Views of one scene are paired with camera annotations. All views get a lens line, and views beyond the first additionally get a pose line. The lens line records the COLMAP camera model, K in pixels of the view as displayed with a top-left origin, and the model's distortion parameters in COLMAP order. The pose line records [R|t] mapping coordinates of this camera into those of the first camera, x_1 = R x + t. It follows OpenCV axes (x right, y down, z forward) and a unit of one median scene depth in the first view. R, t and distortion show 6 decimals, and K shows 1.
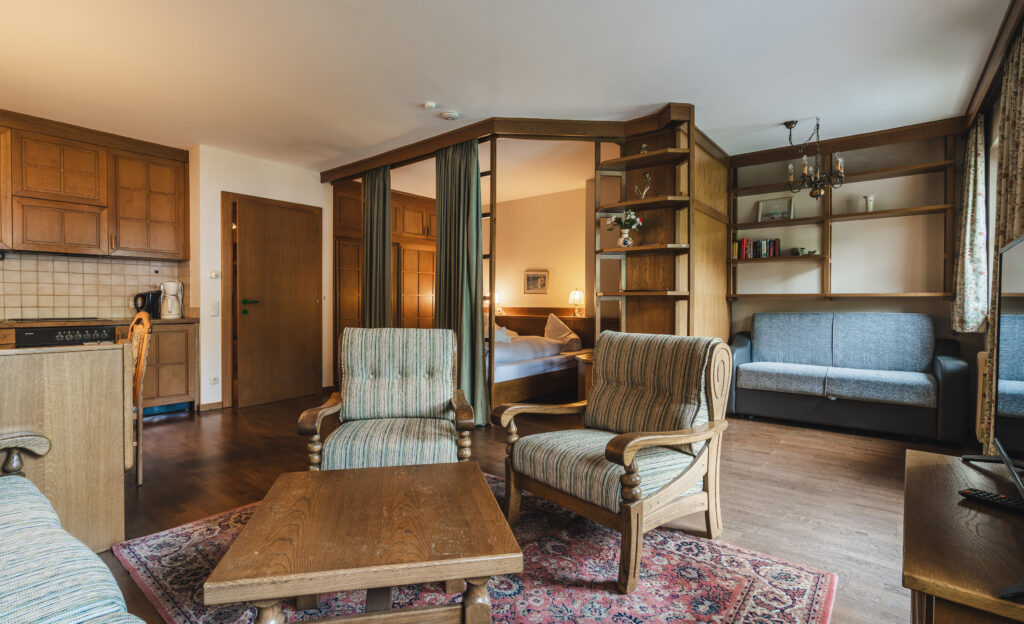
lens RADIAL K [[458.6, 0, 507.7], [0, 458.6, 311.8], [0, 0, 1]] dist [0.001119, 0.000245]
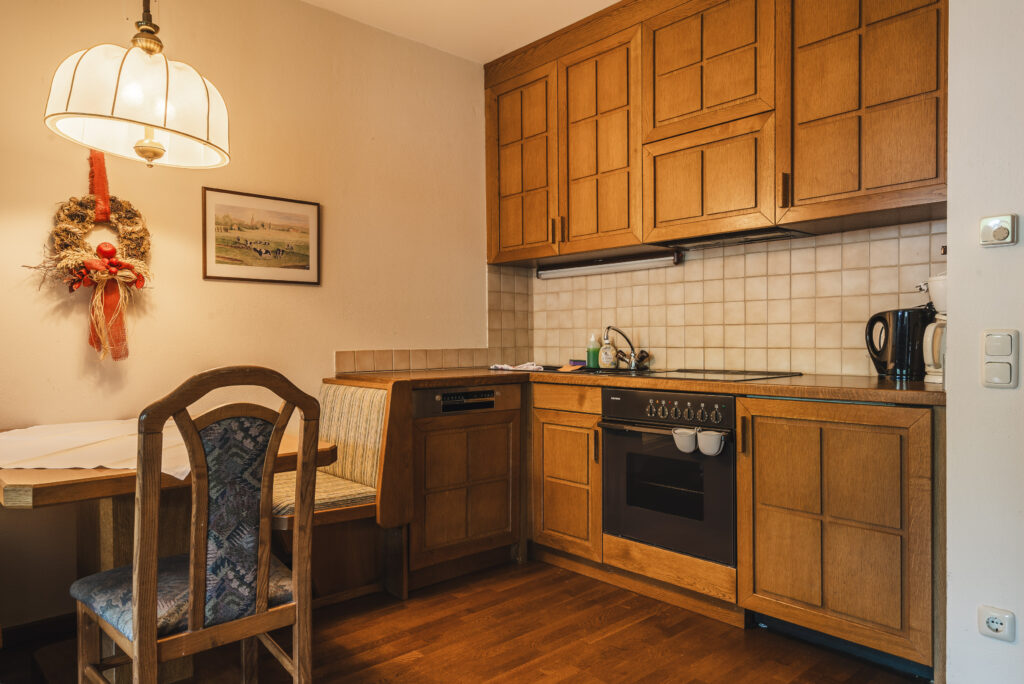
lens RADIAL K [[676.6, 0, 509.9], [0, 676.6, 343.4], [0, 0, 1]] dist [0.013101, -0.002988]
pose [[-0.171119, 0.001265, -0.985250, -0.219433], [-0.015088, 0.999879, 0.003904, -0.013963], [0.985135, 0.015533, -0.171079, 0.862581]]
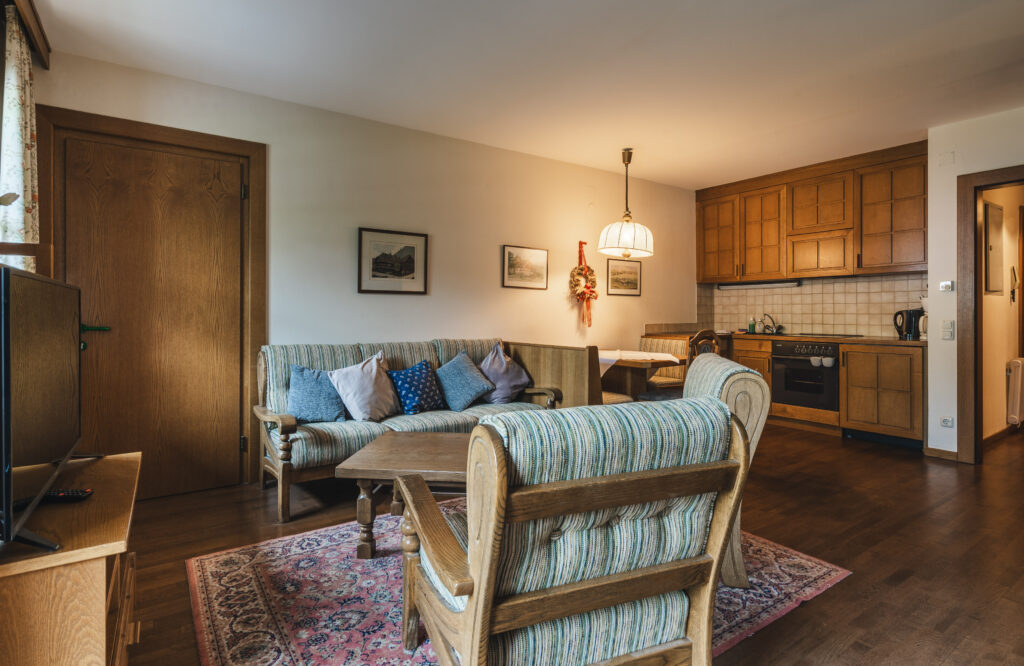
lens RADIAL K [[530.6, 0, 500.1], [0, 530.6, 307.7], [0, 0, 1]] dist [0.003258, -0.000013]
pose [[-0.288631, -0.013878, -0.957340, 0.488329], [-0.021621, 0.999734, -0.007974, -0.022570], [0.957196, 0.018397, -0.288854, 0.584045]]
